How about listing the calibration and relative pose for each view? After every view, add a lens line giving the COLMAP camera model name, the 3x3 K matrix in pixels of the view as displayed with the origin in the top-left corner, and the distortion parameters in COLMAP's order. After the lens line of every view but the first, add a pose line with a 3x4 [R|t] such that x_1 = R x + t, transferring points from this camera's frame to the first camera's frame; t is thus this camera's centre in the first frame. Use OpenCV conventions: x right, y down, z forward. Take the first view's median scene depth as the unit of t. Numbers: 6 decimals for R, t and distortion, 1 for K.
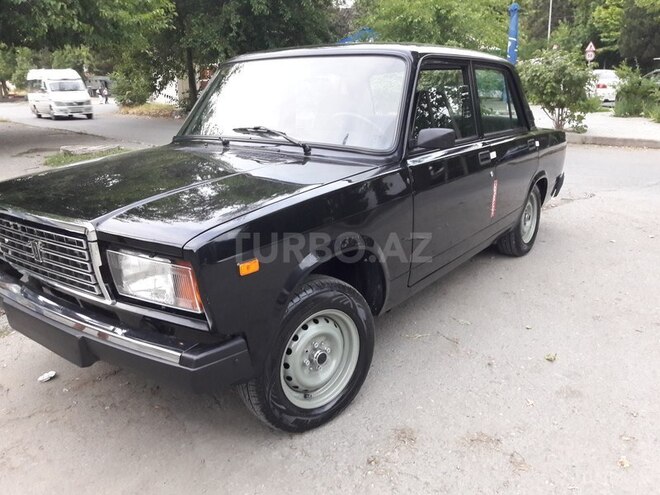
lens RADIAL K [[535.1, 0, 328.9], [0, 535.1, 244.9], [0, 0, 1]] dist [0.043476, -0.095498]
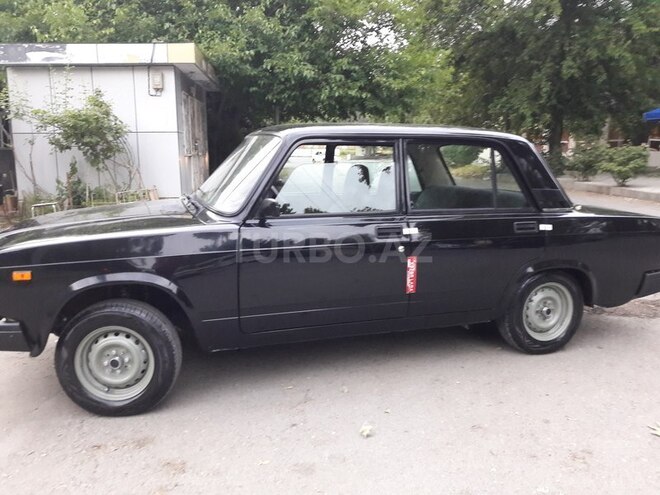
lens RADIAL K [[535.1, 0, 336.1], [0, 535.1, 253.8], [0, 0, 1]] dist [0.043476, -0.095498]
pose [[0.811826, 0.126865, -0.569951, 0.608221], [-0.178279, 0.983355, -0.035052, -0.053890], [0.556018, 0.130066, 0.820931, 0.101261]]
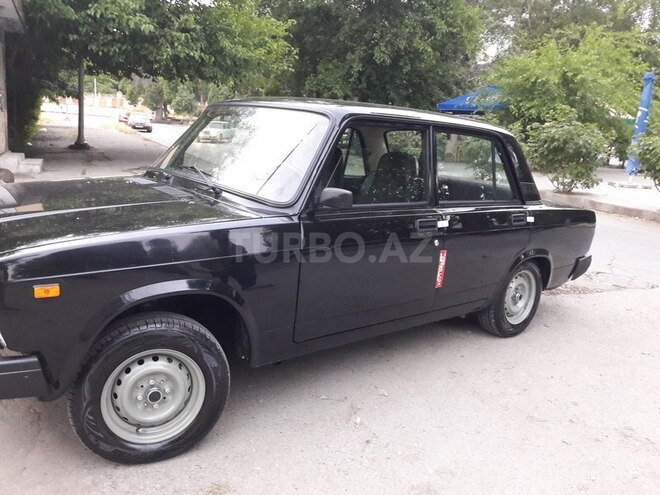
lens RADIAL K [[535.1, 0, 330.0], [0, 535.1, 252.1], [0, 0, 1]] dist [0.043476, -0.095498]
pose [[0.965698, 0.144474, -0.215764, 0.259648], [-0.158751, 0.986037, -0.050281, -0.030733], [0.205487, 0.082809, 0.975150, 0.029885]]
